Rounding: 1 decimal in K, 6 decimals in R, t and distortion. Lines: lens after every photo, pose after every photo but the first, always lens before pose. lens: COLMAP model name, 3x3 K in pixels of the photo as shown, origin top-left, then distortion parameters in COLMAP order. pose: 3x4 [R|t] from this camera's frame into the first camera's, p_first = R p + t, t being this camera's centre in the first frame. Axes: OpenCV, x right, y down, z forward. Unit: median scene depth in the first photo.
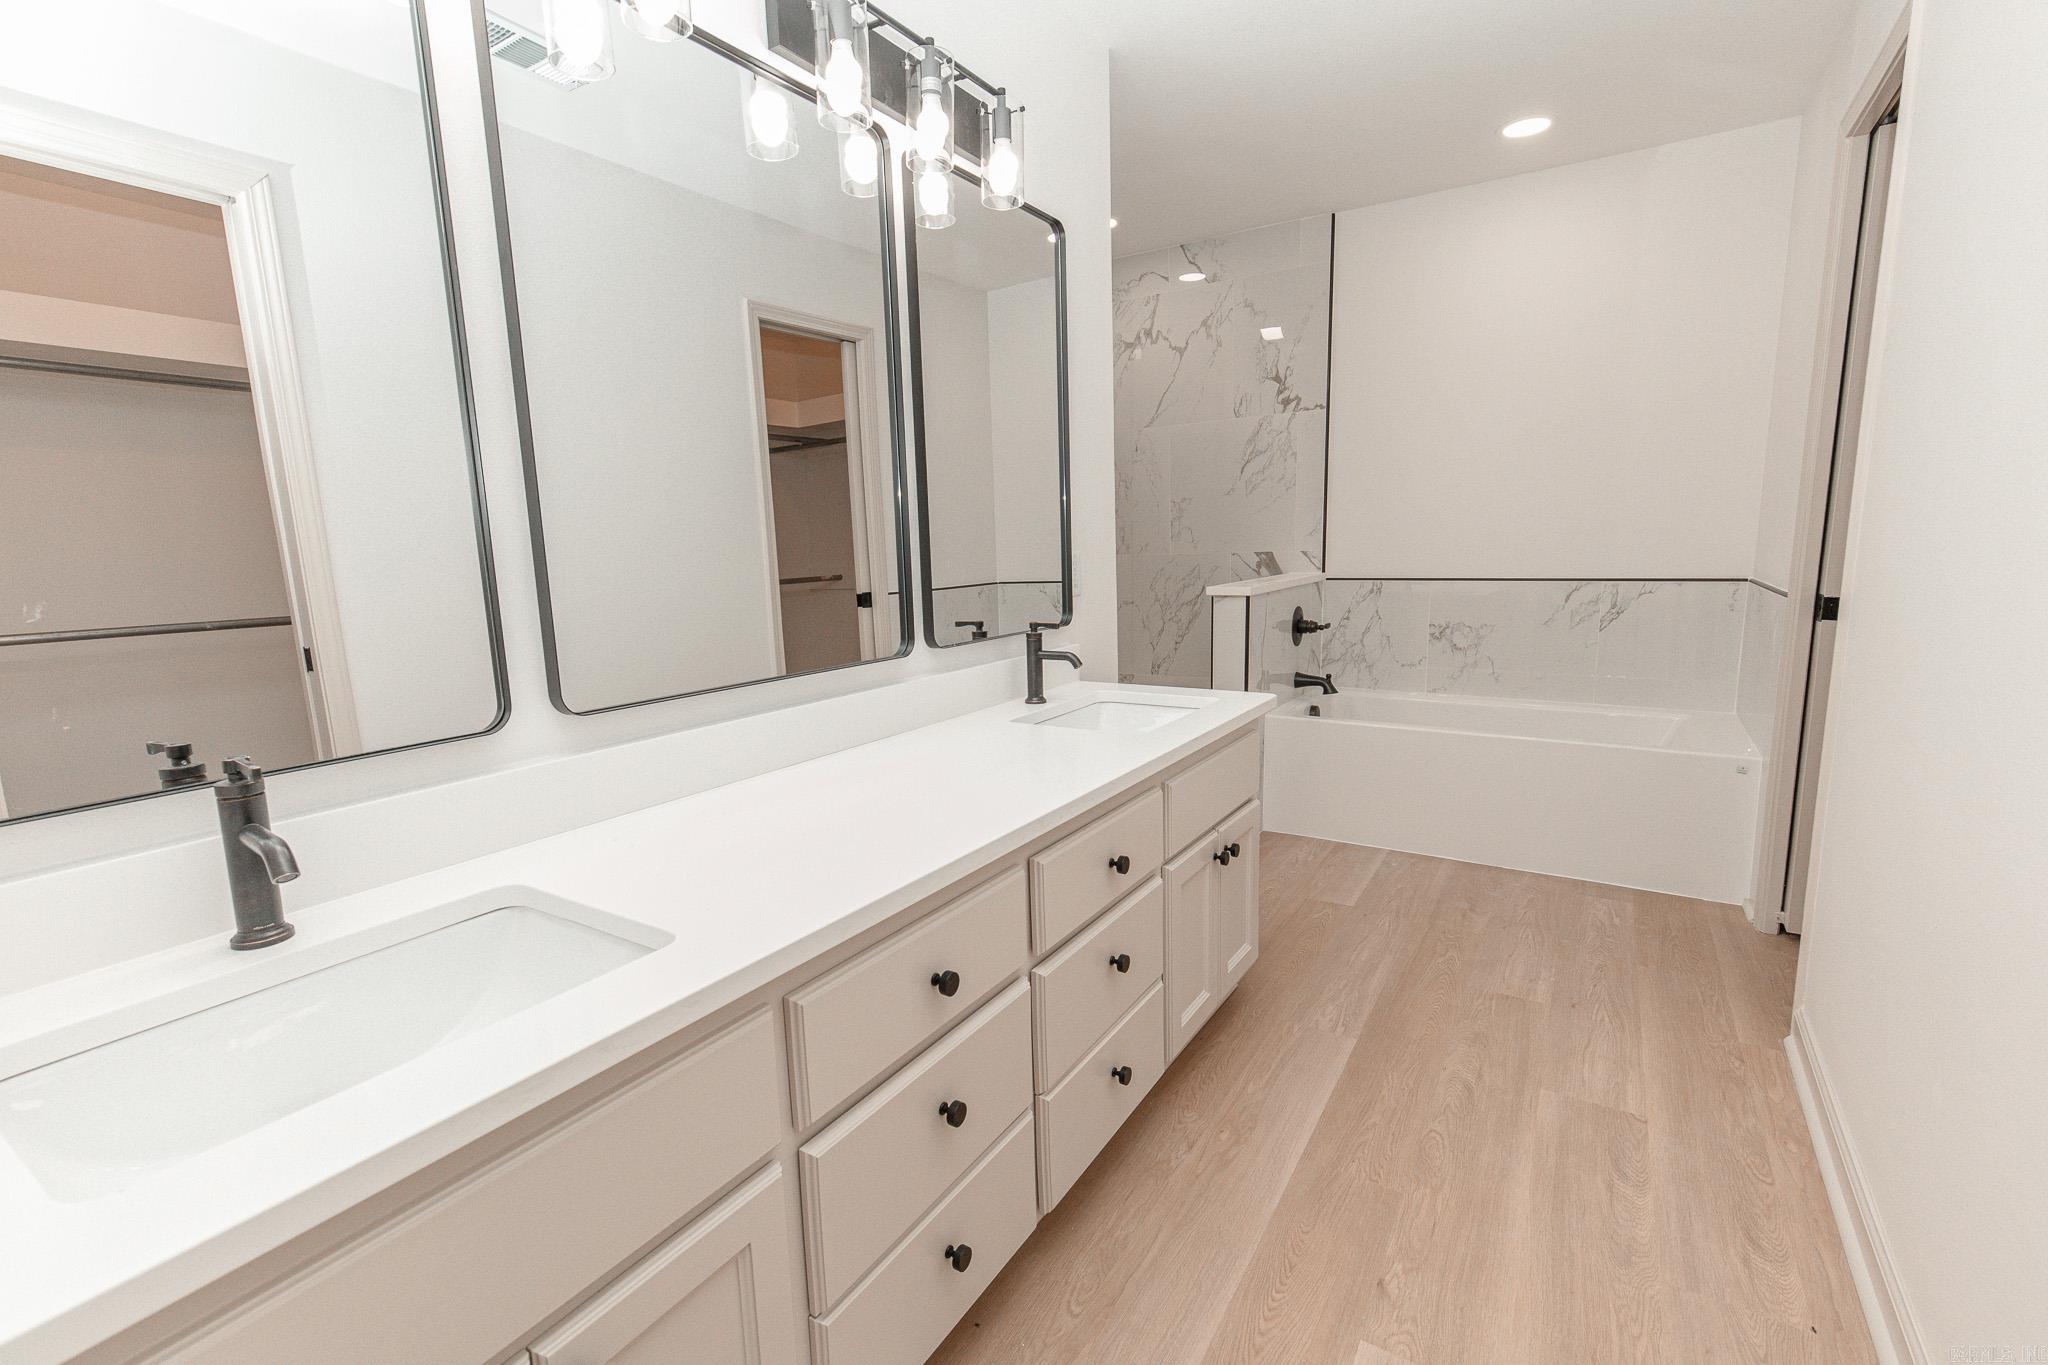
lens RADIAL K [[923.5, 0, 1006.8], [0, 923.5, 689.2], [0, 0, 1]] dist [0.010014, -0.002963]
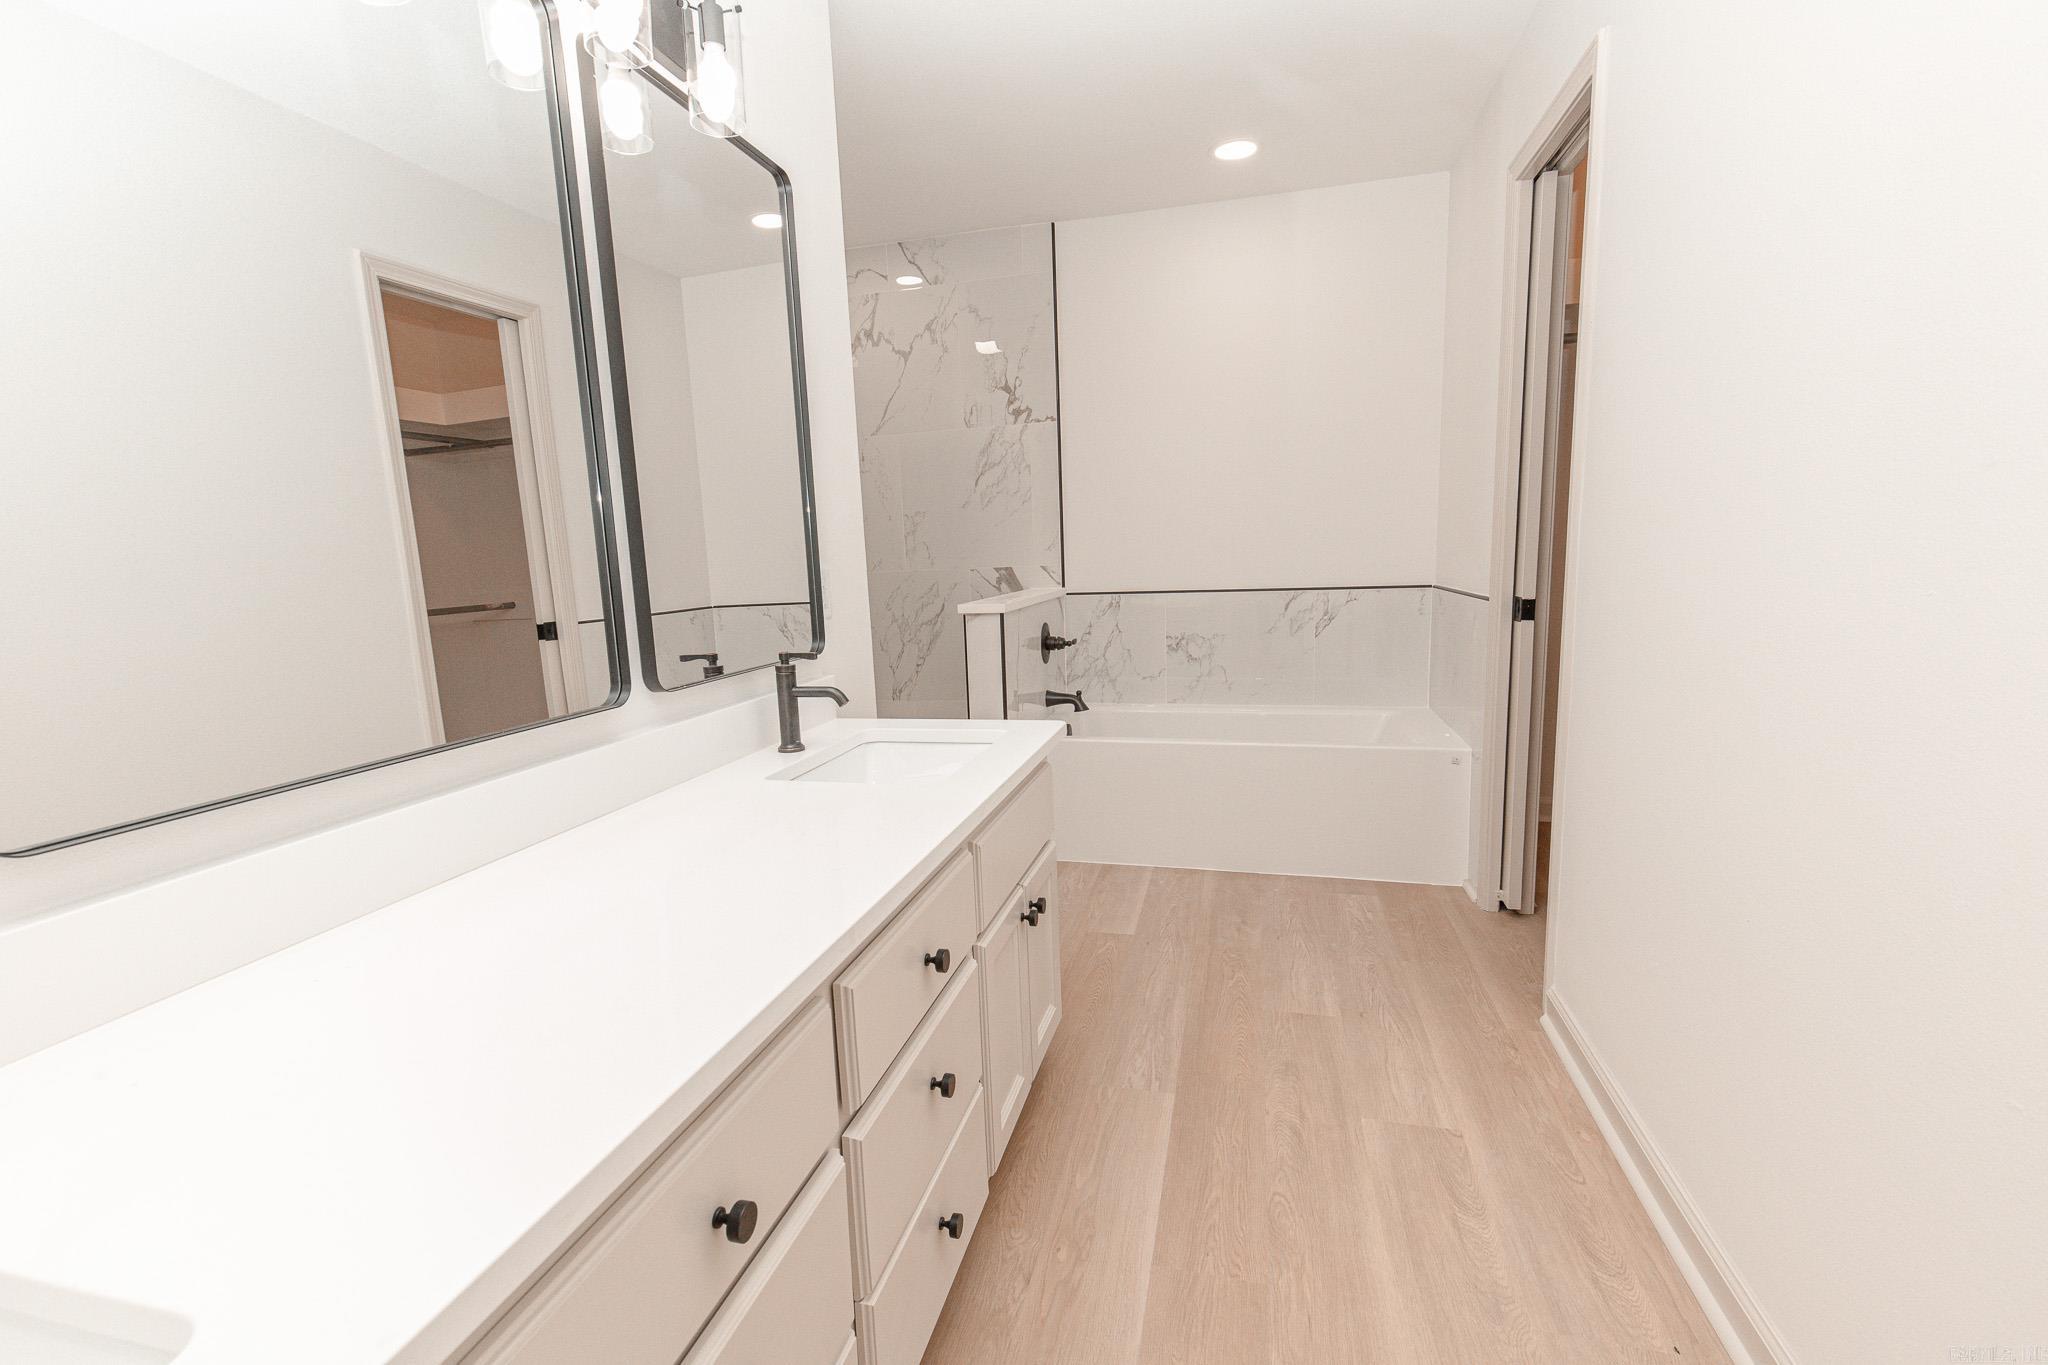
lens RADIAL K [[923.5, 0, 1009.5], [0, 923.5, 691.6], [0, 0, 1]] dist [0.010014, -0.002963]
pose [[0.950509, -0.054588, 0.305863, -0.023535], [0.060479, 0.998121, -0.009810, -0.013080], [-0.304753, 0.027822, 0.952025, 0.117449]]
